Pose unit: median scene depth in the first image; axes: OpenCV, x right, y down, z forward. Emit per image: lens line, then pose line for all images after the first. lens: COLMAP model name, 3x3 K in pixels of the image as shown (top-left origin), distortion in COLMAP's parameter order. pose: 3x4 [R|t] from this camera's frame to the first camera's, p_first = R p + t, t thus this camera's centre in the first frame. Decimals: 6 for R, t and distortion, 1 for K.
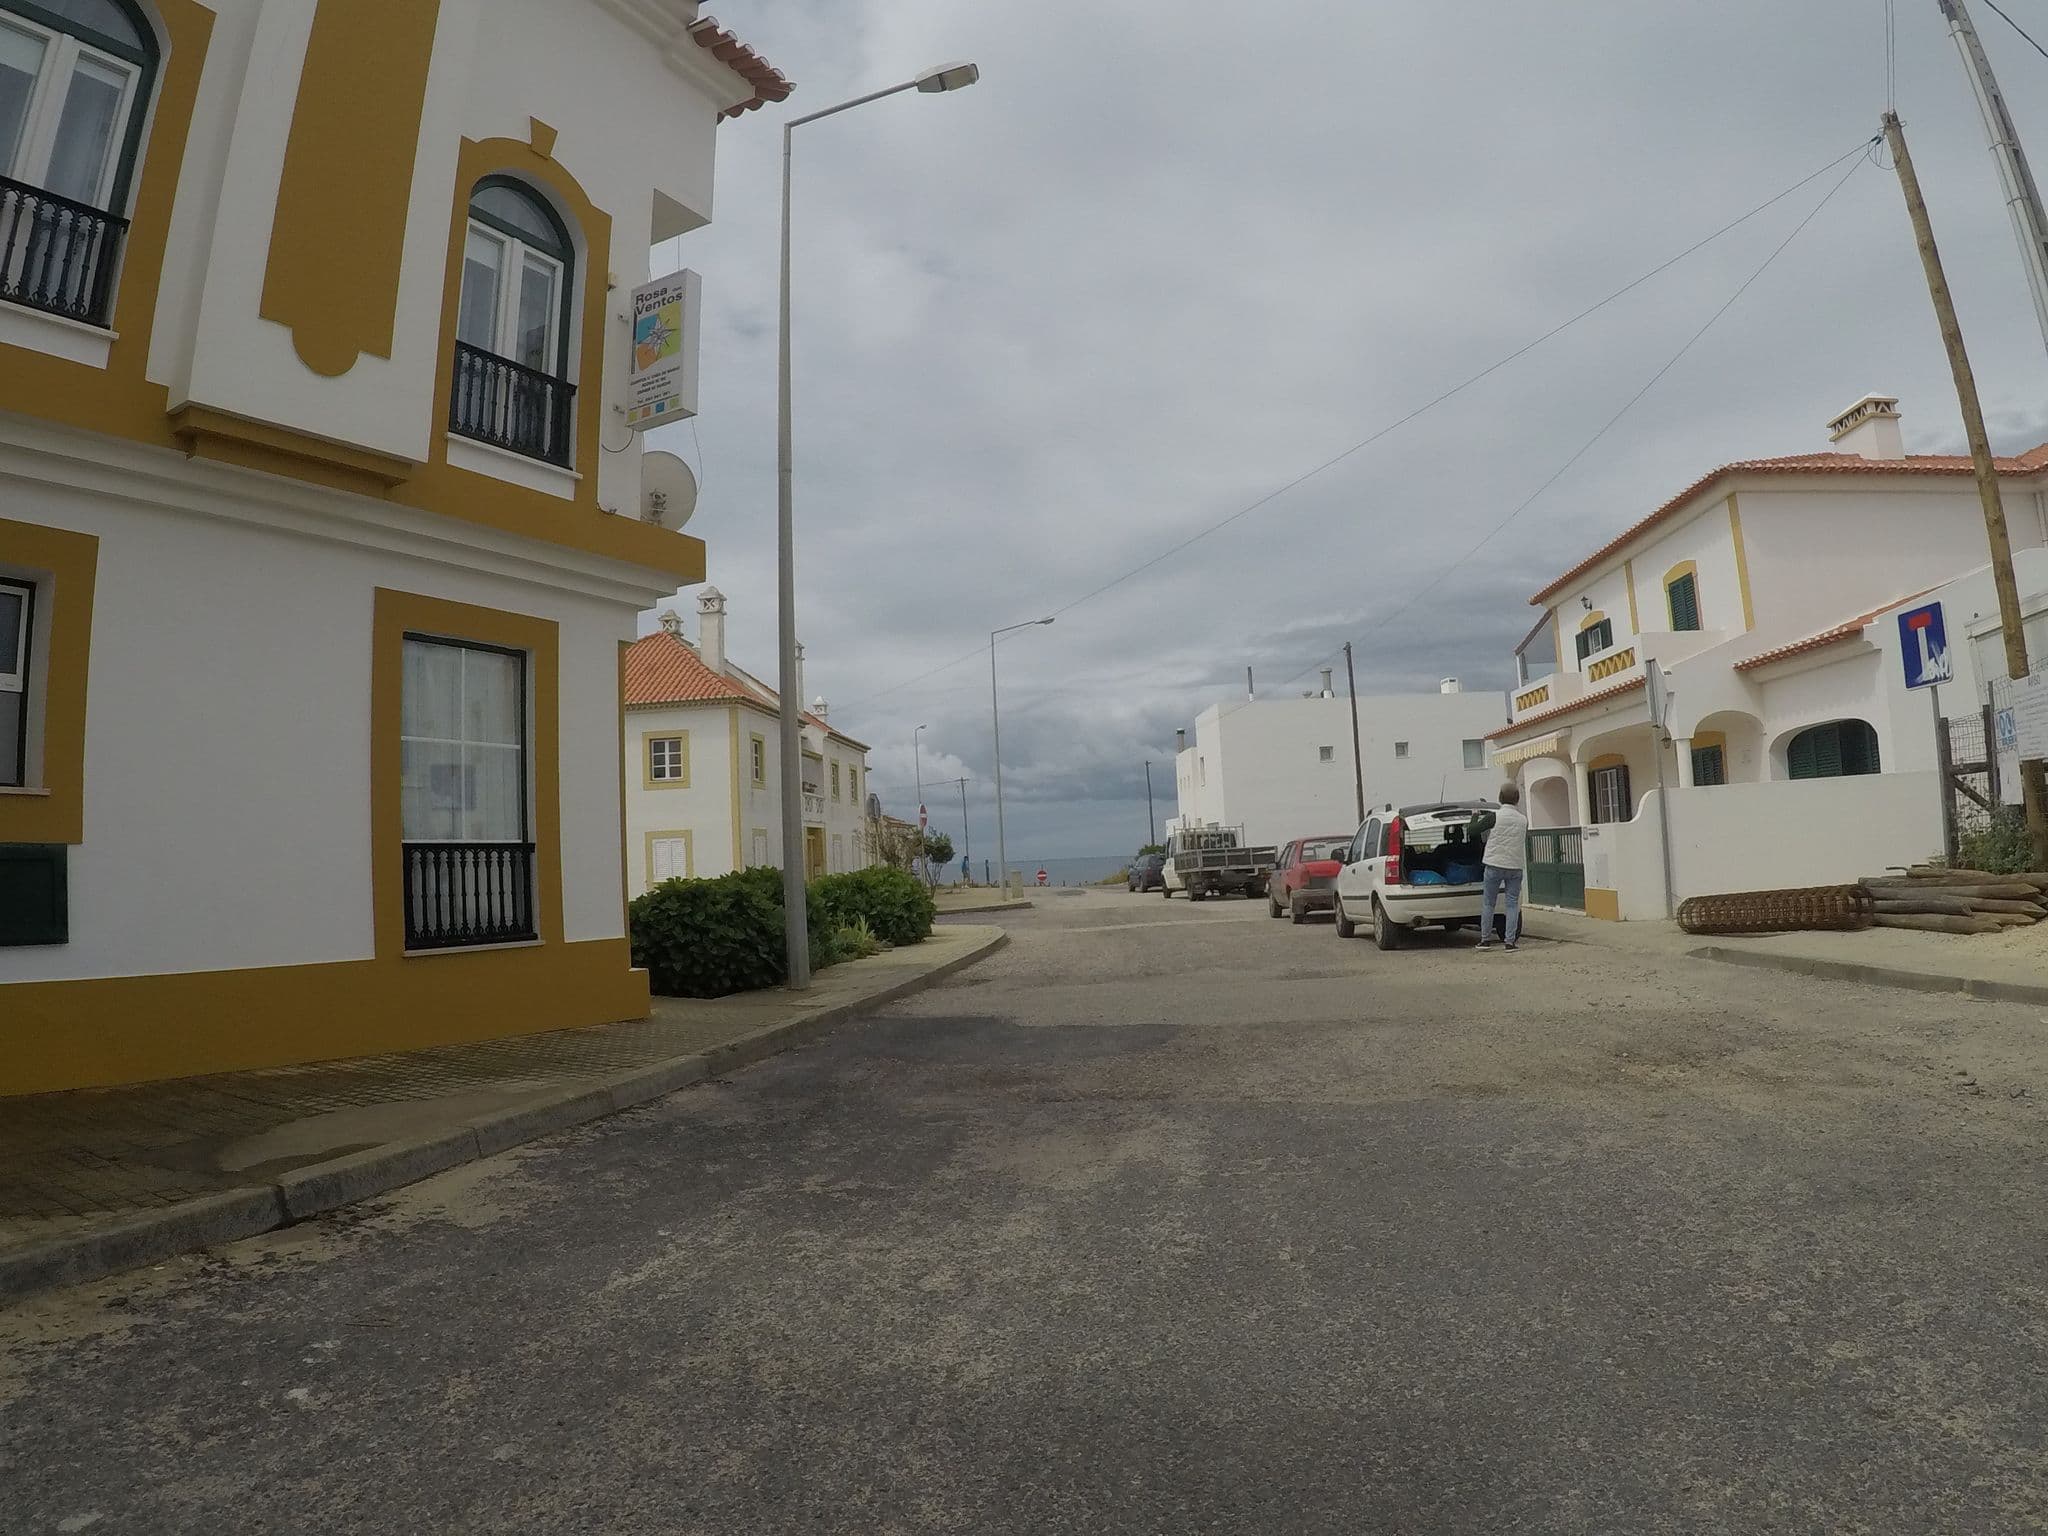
lens RADIAL K [[1089.5, 0, 1024.0], [0, 1089.5, 768.0], [0, 0, 1]] dist [-0.184314, 0.035086]
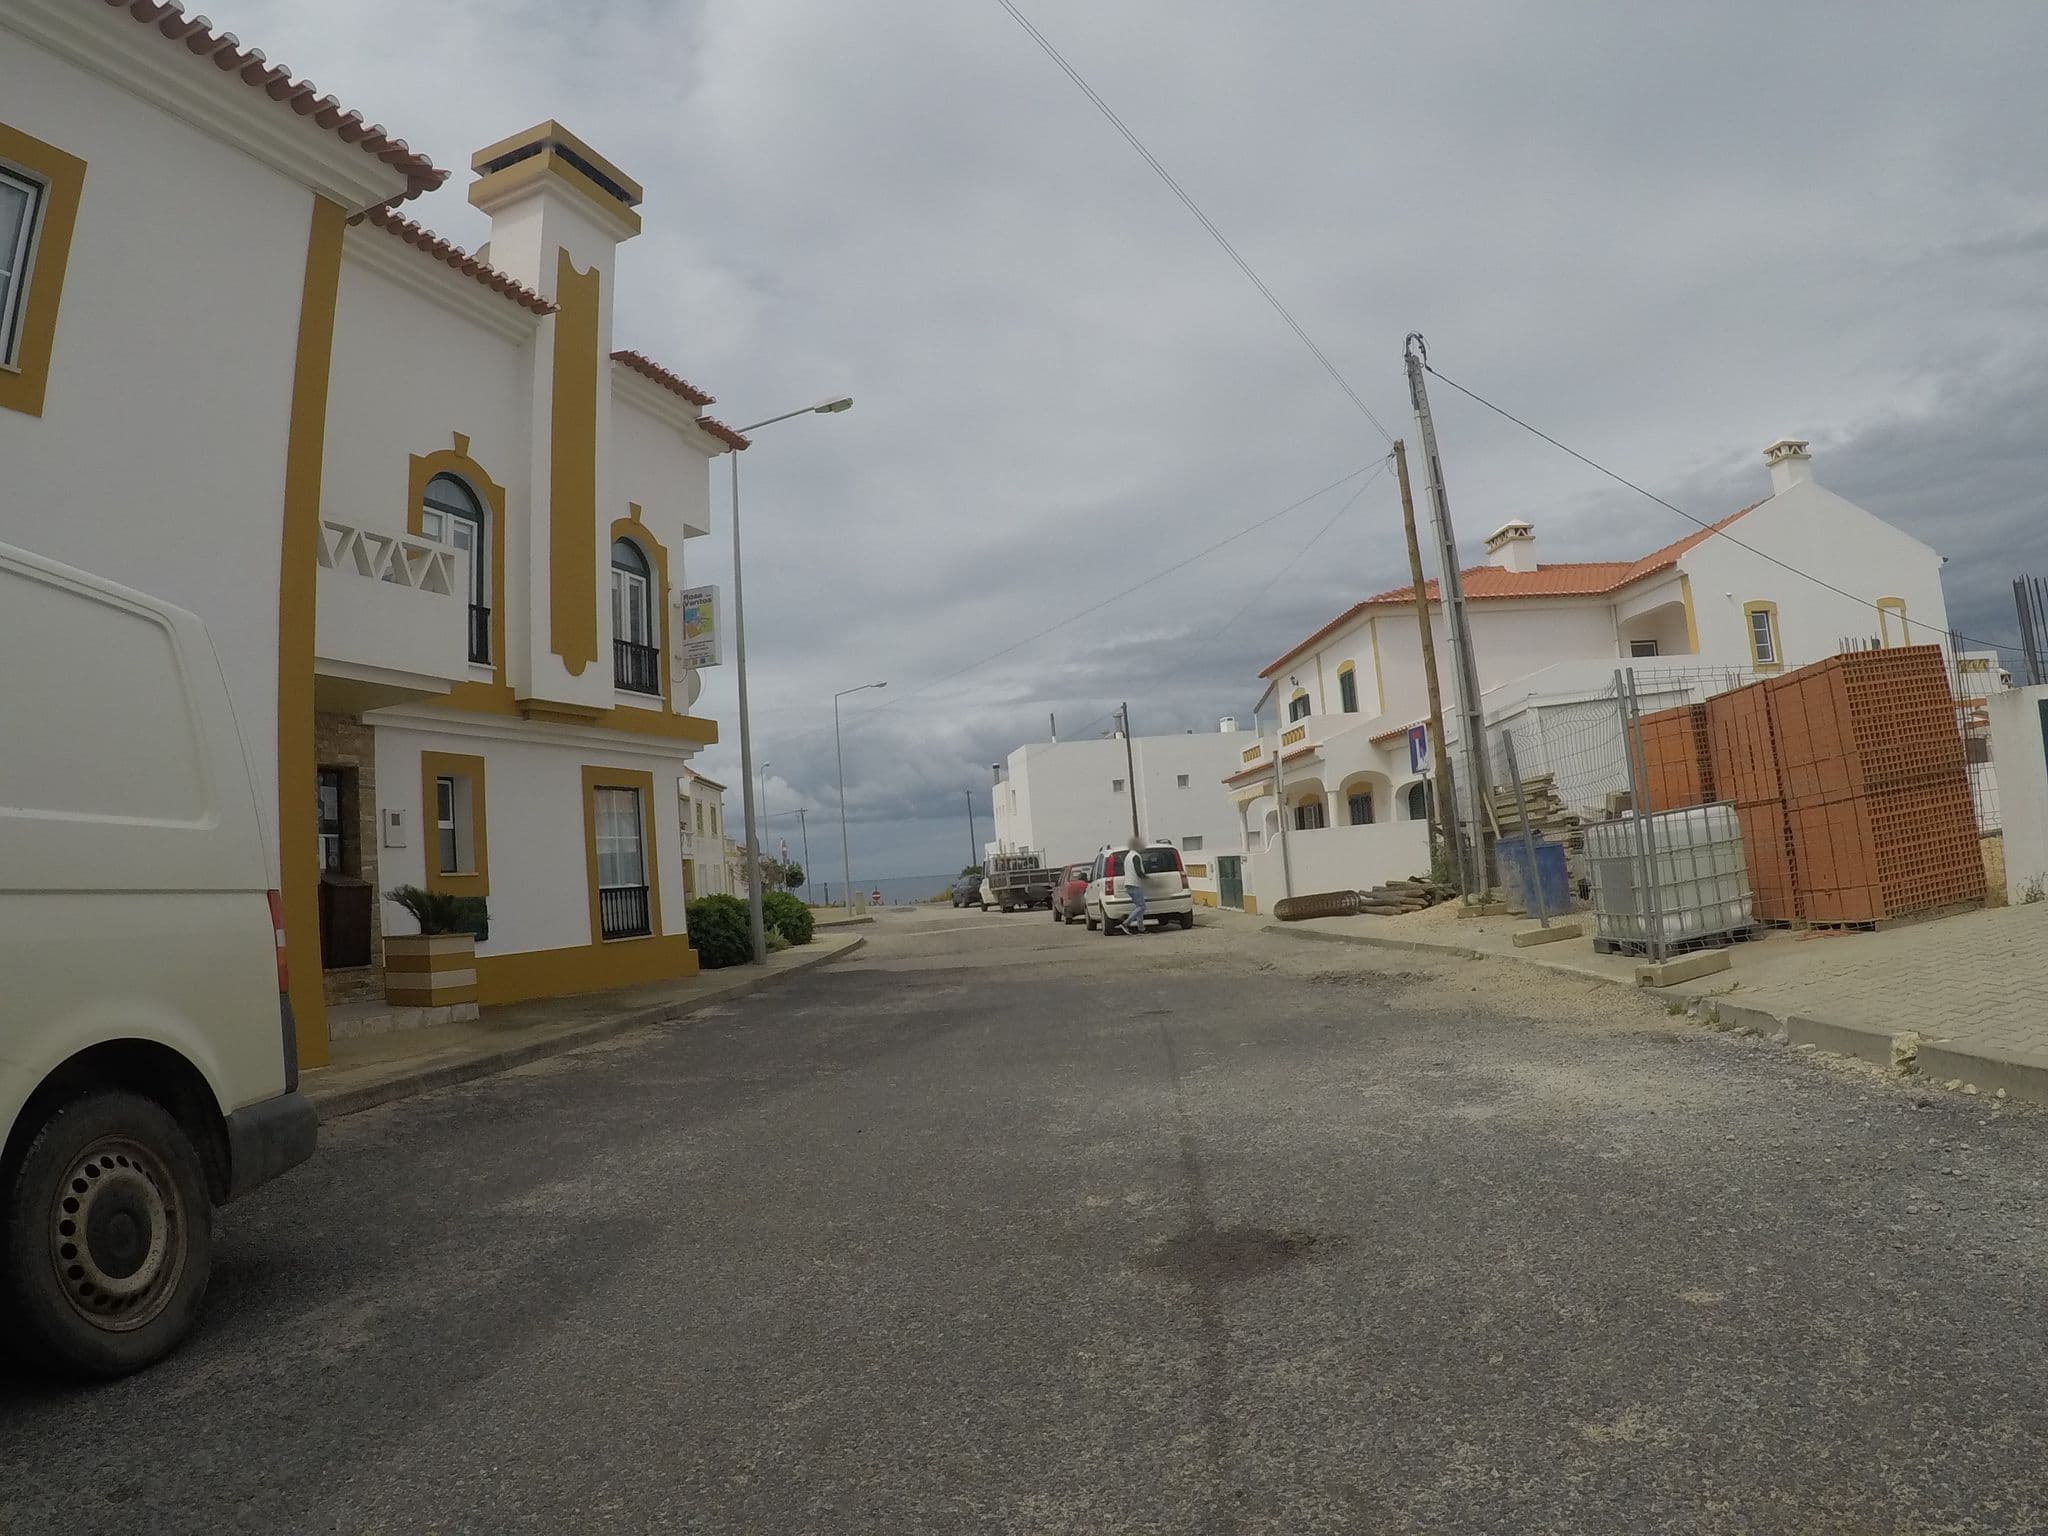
lens RADIAL K [[1089.5, 0, 1024.0], [0, 1089.5, 768.0], [0, 0, 1]] dist [-0.184314, 0.035086]
pose [[0.987080, -0.013322, 0.159674, -0.029963], [0.016020, 0.999750, -0.015622, -0.039582], [-0.159426, 0.017978, 0.987046, -0.402053]]
